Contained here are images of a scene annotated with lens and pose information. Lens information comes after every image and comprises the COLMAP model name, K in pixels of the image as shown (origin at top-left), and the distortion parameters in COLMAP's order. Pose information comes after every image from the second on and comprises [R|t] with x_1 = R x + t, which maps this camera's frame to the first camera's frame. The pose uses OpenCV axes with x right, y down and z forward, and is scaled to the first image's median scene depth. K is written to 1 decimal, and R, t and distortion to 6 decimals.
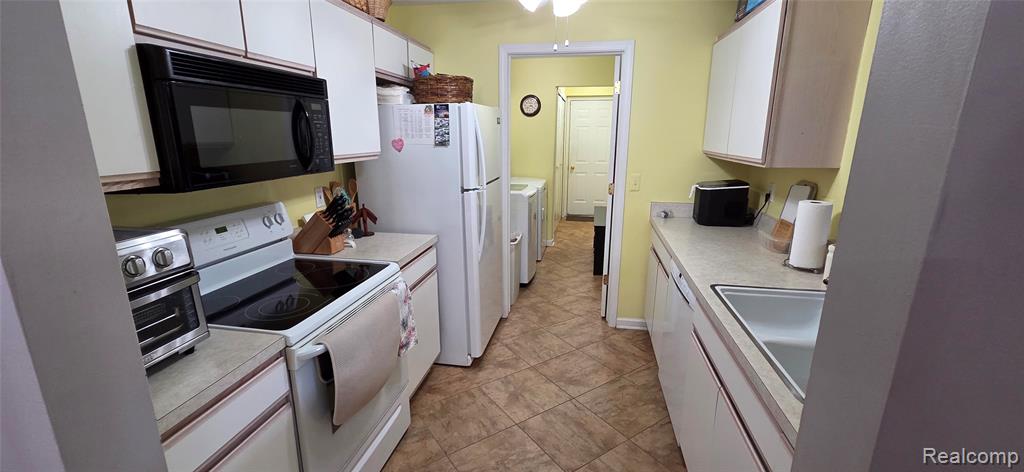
lens RADIAL K [[420.0, 0, 512.4], [0, 420.0, 236.7], [0, 0, 1]] dist [0.003594, 0.000319]
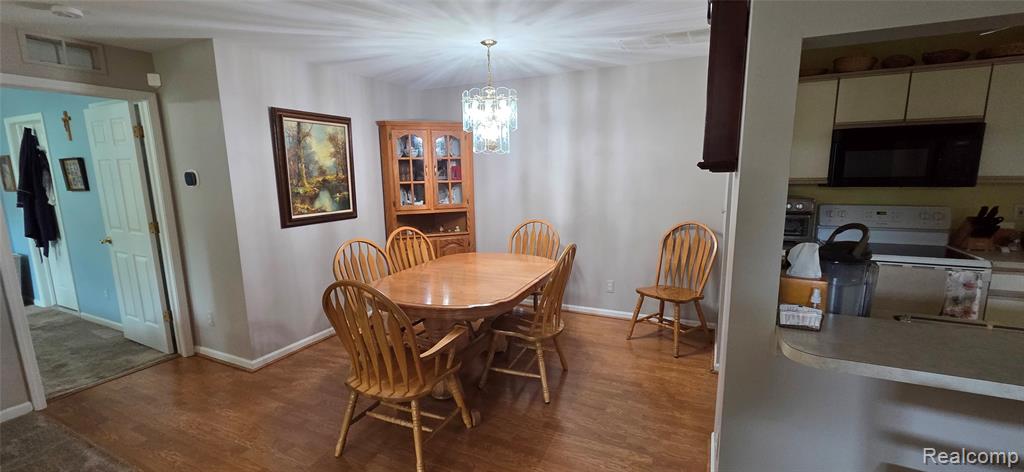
lens RADIAL K [[420.0, 0, 508.3], [0, 420.0, 237.2], [0, 0, 1]] dist [0.003594, 0.000319]
pose [[-0.266495, 0.157828, -0.950826, 1.147756], [-0.214141, 0.952151, 0.218066, 0.022264], [0.939747, 0.261724, -0.219946, -0.081863]]
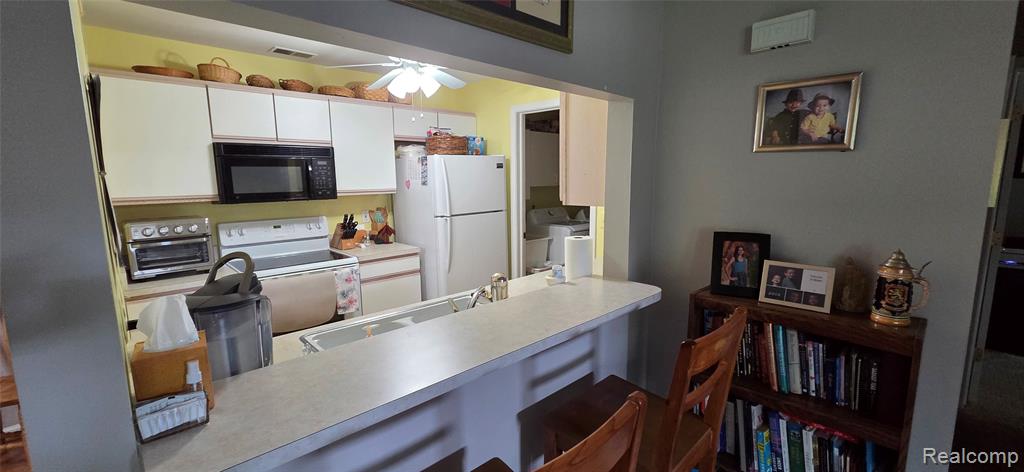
lens RADIAL K [[420.0, 0, 513.5], [0, 420.0, 237.9], [0, 0, 1]] dist [0.003594, 0.000319]
pose [[0.815666, 0.075614, -0.573560, 0.982859], [-0.126890, 0.990663, -0.049850, -0.005601], [0.564436, 0.113440, 0.817645, 0.026971]]
